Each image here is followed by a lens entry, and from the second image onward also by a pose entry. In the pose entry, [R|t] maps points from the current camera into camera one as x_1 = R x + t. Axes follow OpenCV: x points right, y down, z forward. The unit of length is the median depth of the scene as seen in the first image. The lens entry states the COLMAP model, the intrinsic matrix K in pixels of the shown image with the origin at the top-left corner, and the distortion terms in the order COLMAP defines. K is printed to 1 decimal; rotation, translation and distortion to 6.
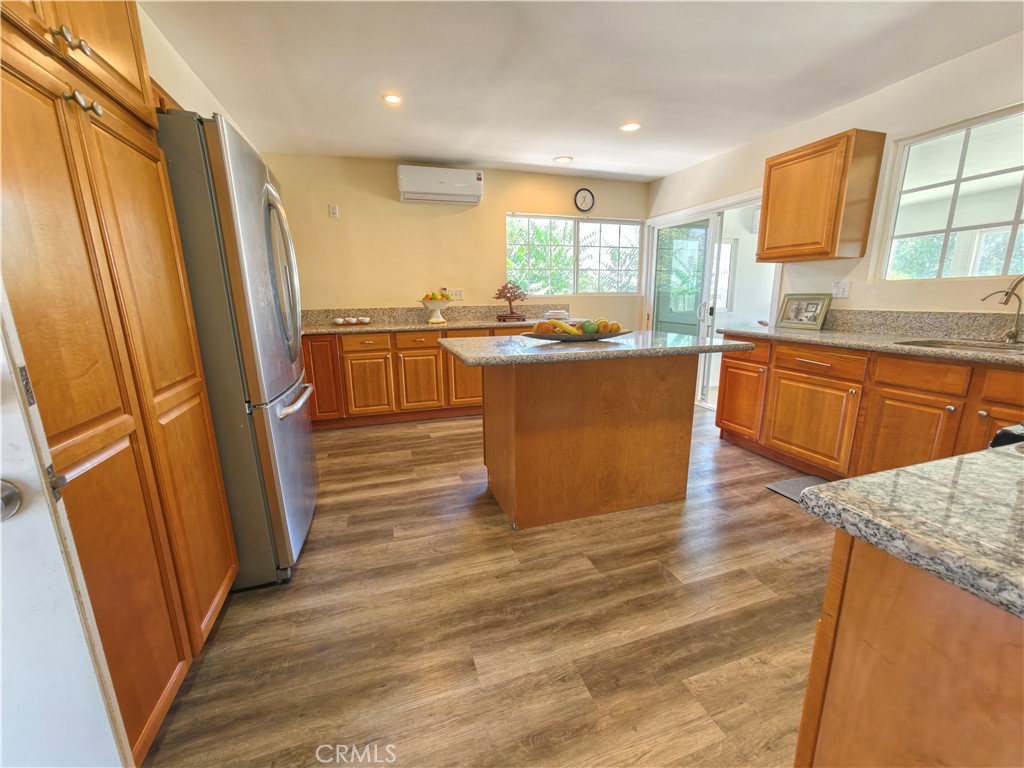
lens RADIAL K [[410.1, 0, 513.8], [0, 410.1, 383.9], [0, 0, 1]] dist [0.010868, 0.004212]
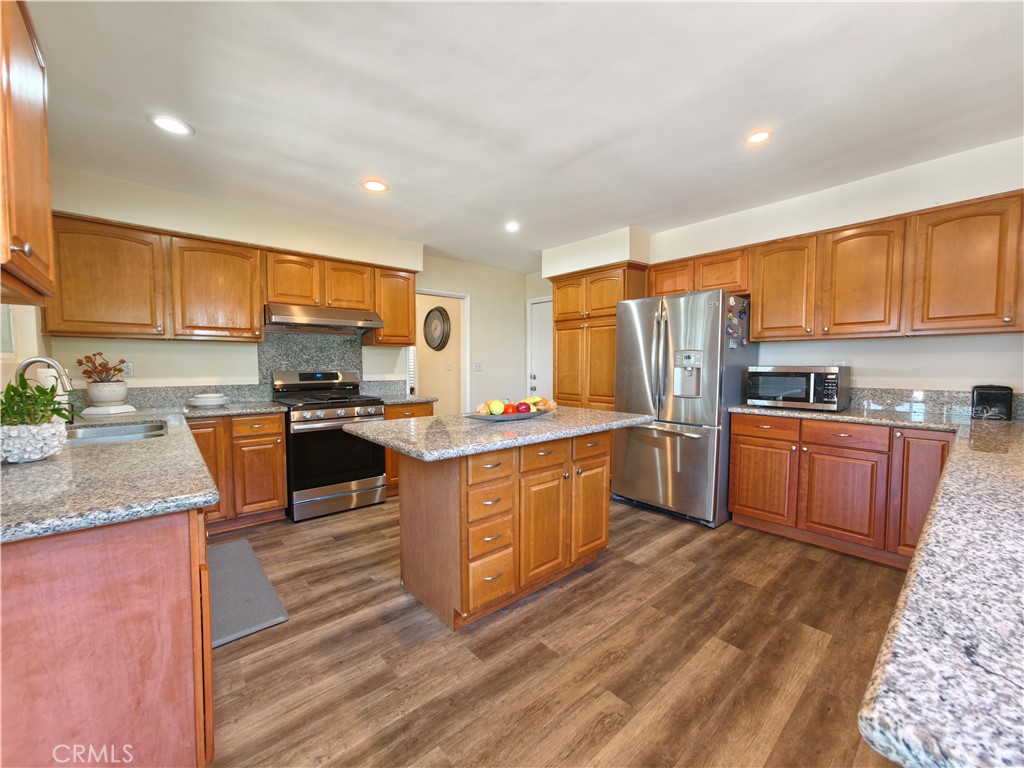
lens RADIAL K [[410.1, 0, 506.3], [0, 410.1, 385.3], [0, 0, 1]] dist [0.010868, 0.004212]
pose [[-0.925976, 0.024853, -0.376763, 0.495940], [-0.077333, 0.964196, 0.253665, -0.386864], [0.369578, 0.264024, -0.890900, 1.665254]]
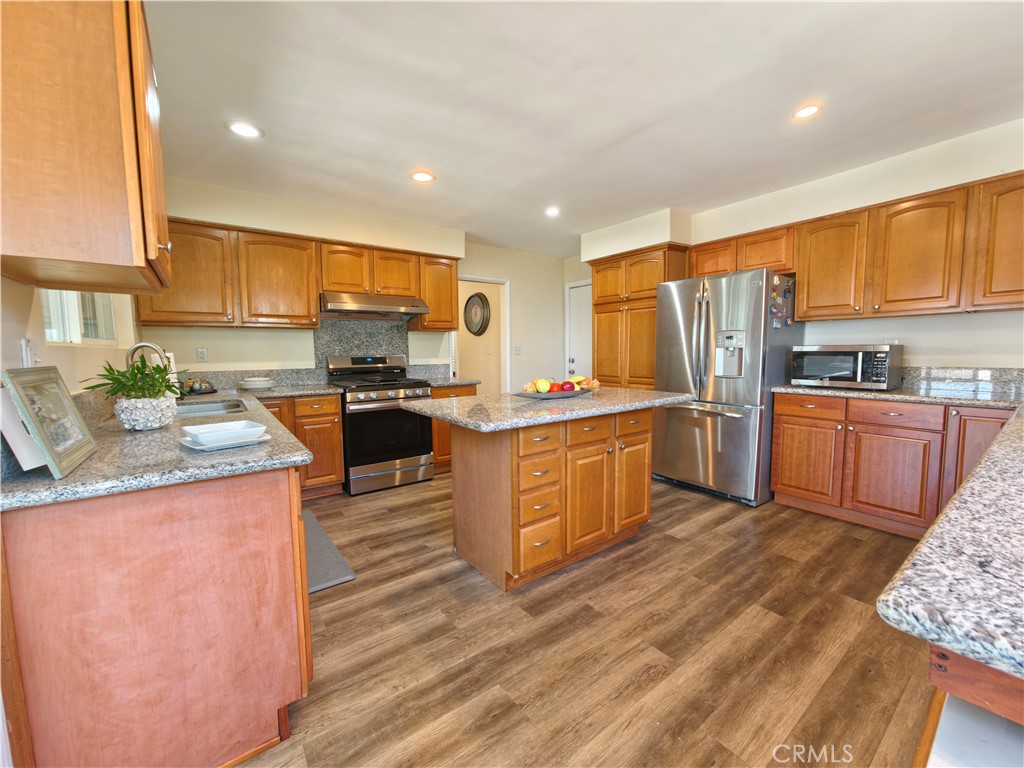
lens RADIAL K [[410.1, 0, 512.9], [0, 410.1, 382.4], [0, 0, 1]] dist [0.010868, 0.004212]
pose [[-0.948495, 0.039548, -0.314315, 0.535293], [-0.053614, 0.957825, 0.282305, -0.382148], [0.312224, 0.284616, -0.906372, 1.699620]]
